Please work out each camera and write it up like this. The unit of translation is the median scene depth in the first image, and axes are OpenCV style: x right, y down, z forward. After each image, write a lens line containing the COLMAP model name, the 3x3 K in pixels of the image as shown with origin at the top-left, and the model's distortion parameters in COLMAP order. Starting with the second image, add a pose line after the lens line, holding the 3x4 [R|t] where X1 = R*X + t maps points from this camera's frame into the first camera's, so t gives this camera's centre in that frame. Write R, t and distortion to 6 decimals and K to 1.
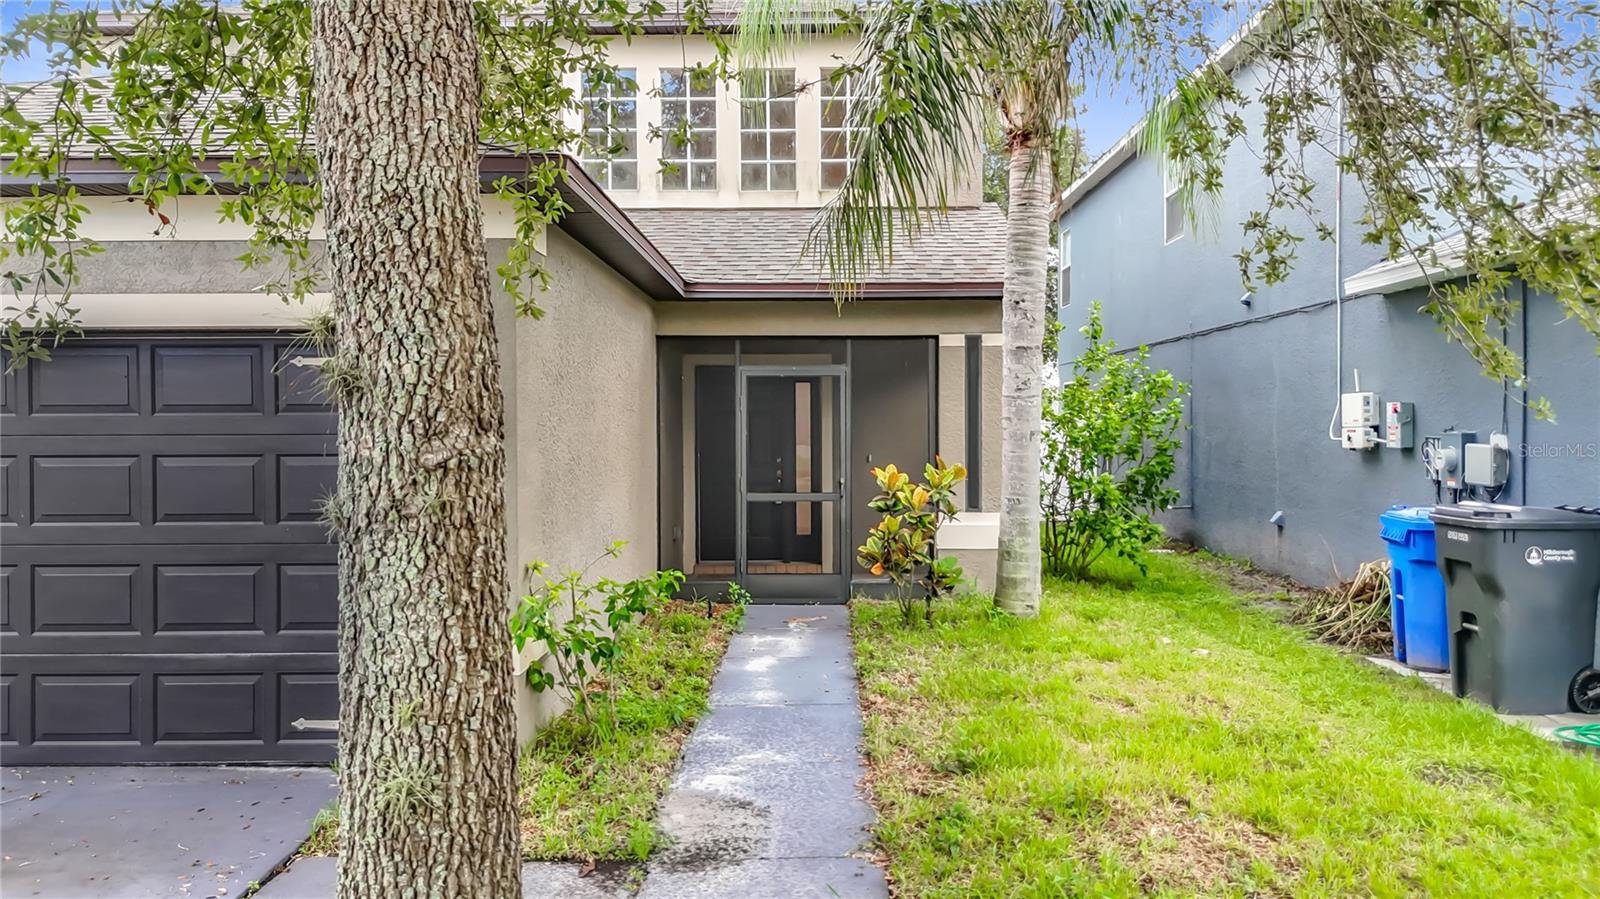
lens RADIAL K [[1183.2, 0, 806.3], [0, 1183.2, 447.6], [0, 0, 1]] dist [0.026537, -0.005291]
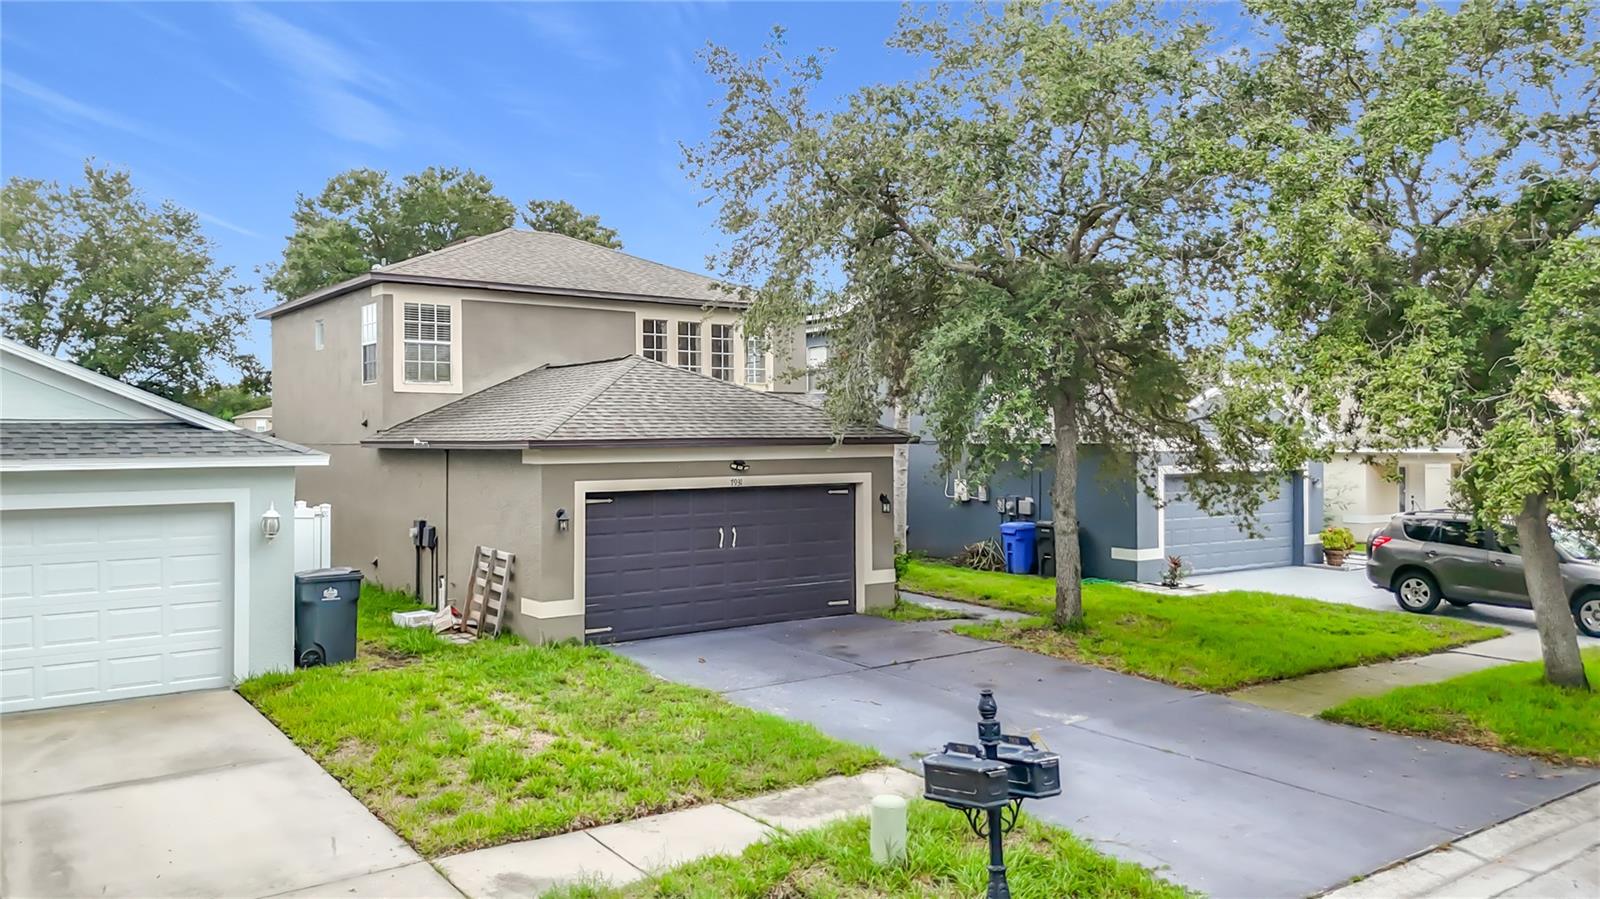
lens RADIAL K [[1183.2, 0, 806.3], [0, 1183.2, 447.6], [0, 0, 1]] dist [0.026537, -0.005291]
pose [[0.796091, -0.002973, 0.605170, -1.748176], [0.011439, 0.999883, -0.010136, -0.116796], [-0.605069, 0.014991, 0.796032, -1.099863]]
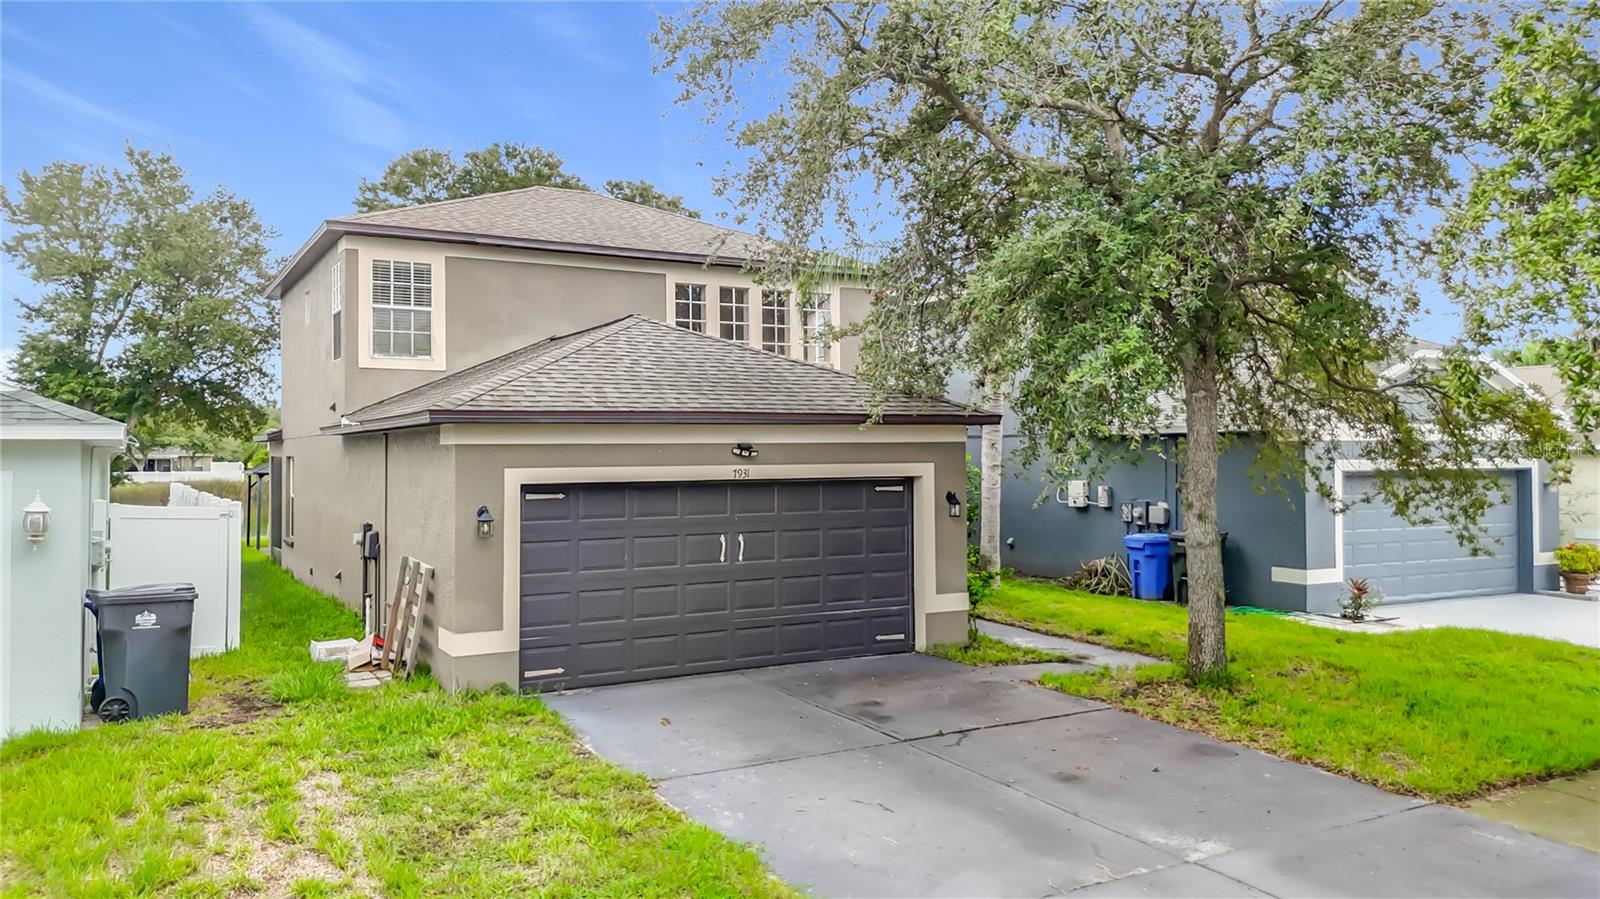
lens RADIAL K [[1182.6, 0, 808.2], [0, 1182.6, 443.7], [0, 0, 1]] dist [0.013608, -0.004194]
pose [[0.863612, 0.004876, 0.504134, -1.272465], [0.010949, 0.999536, -0.028423, -0.070561], [-0.504039, 0.030066, 0.863157, -0.727937]]
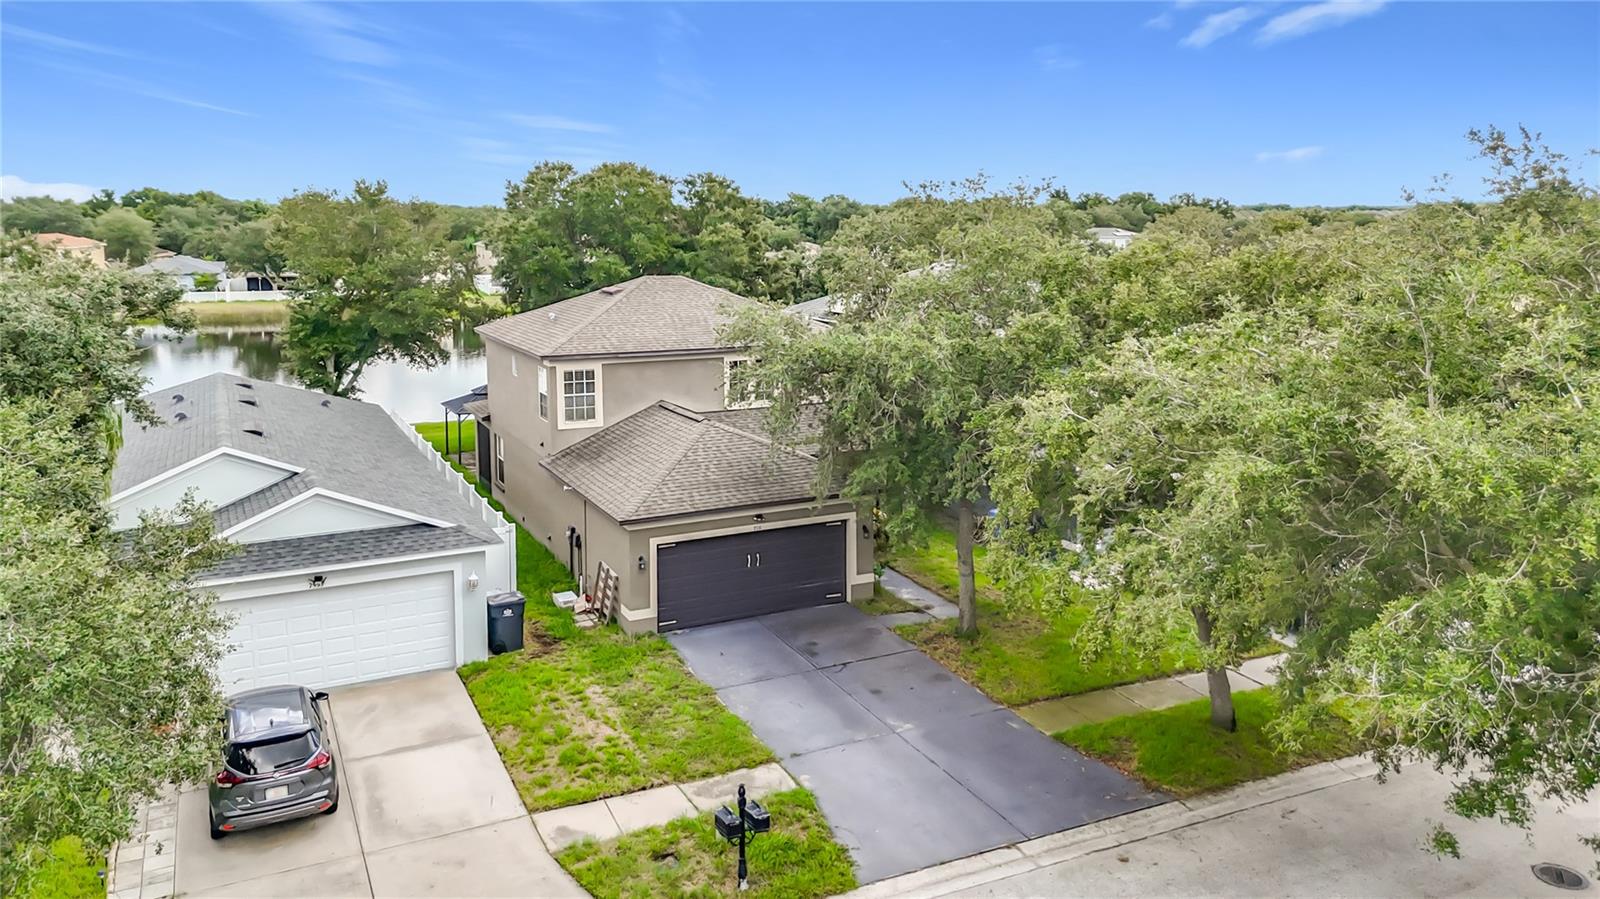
lens RADIAL K [[1167.7, 0, 816.4], [0, 1167.7, 380.4], [0, 0, 1]] dist [0.064279, -0.000794]
pose [[0.888624, -0.057201, 0.455055, -1.886976], [0.004467, 0.993224, 0.116126, -0.877730], [-0.458614, -0.101160, 0.882859, -2.272291]]
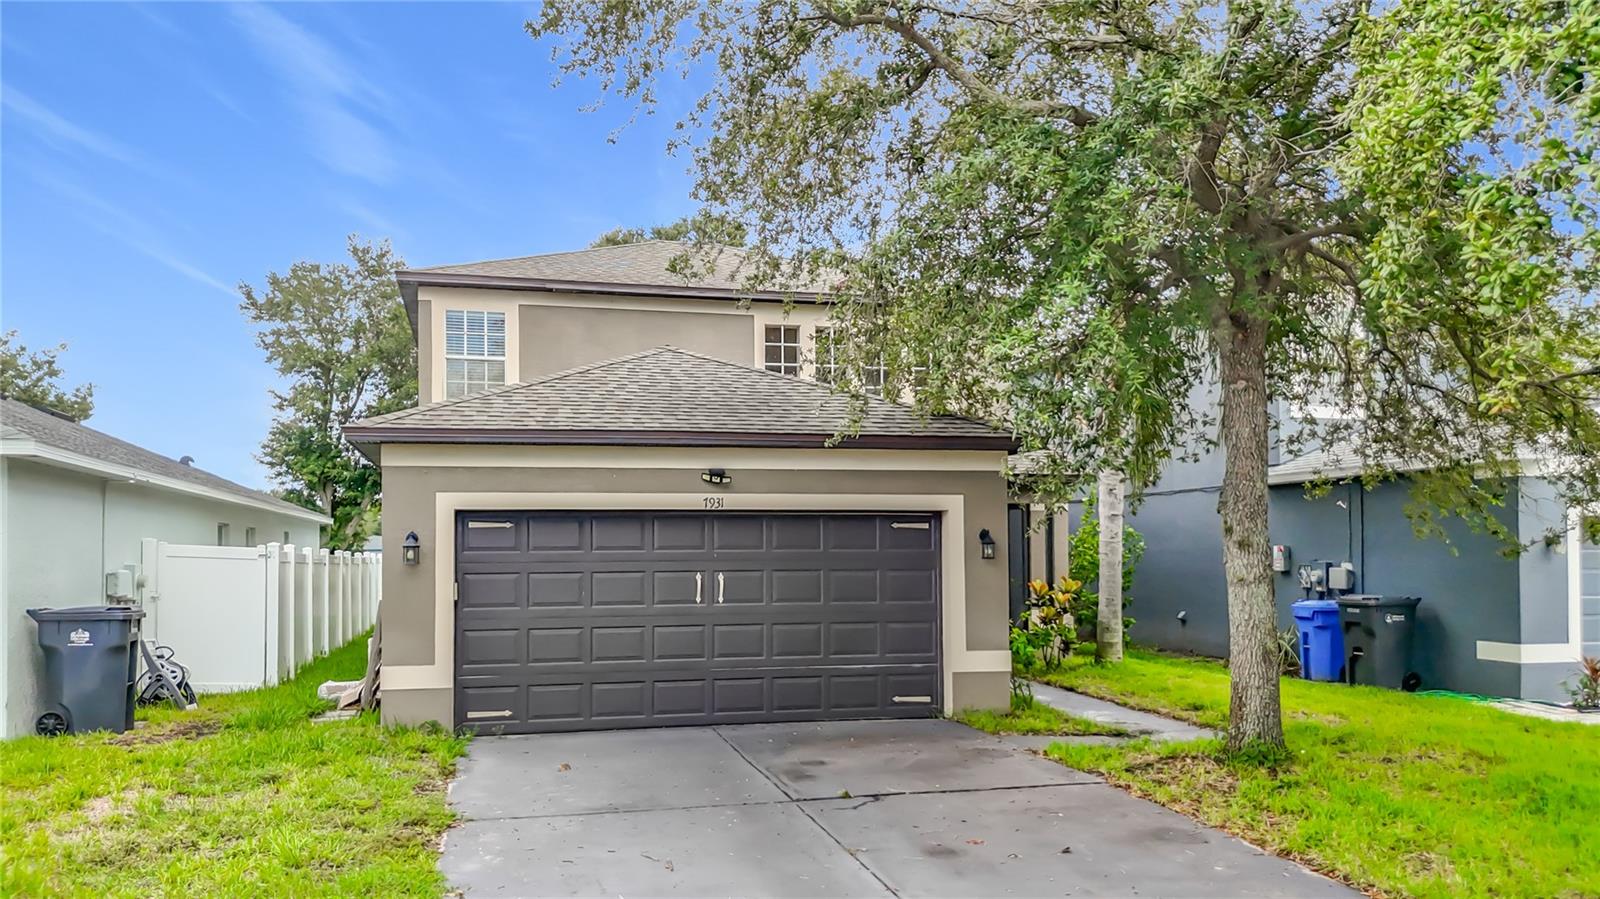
lens RADIAL K [[1199.0, 0, 762.3], [0, 1199.0, 540.3], [0, 0, 1]] dist [0.047840, -0.073807]
pose [[0.972236, 0.004713, 0.233954, -0.829413], [0.003394, 0.999408, -0.034236, 0.016811], [-0.233977, 0.034080, 0.971645, -0.715830]]
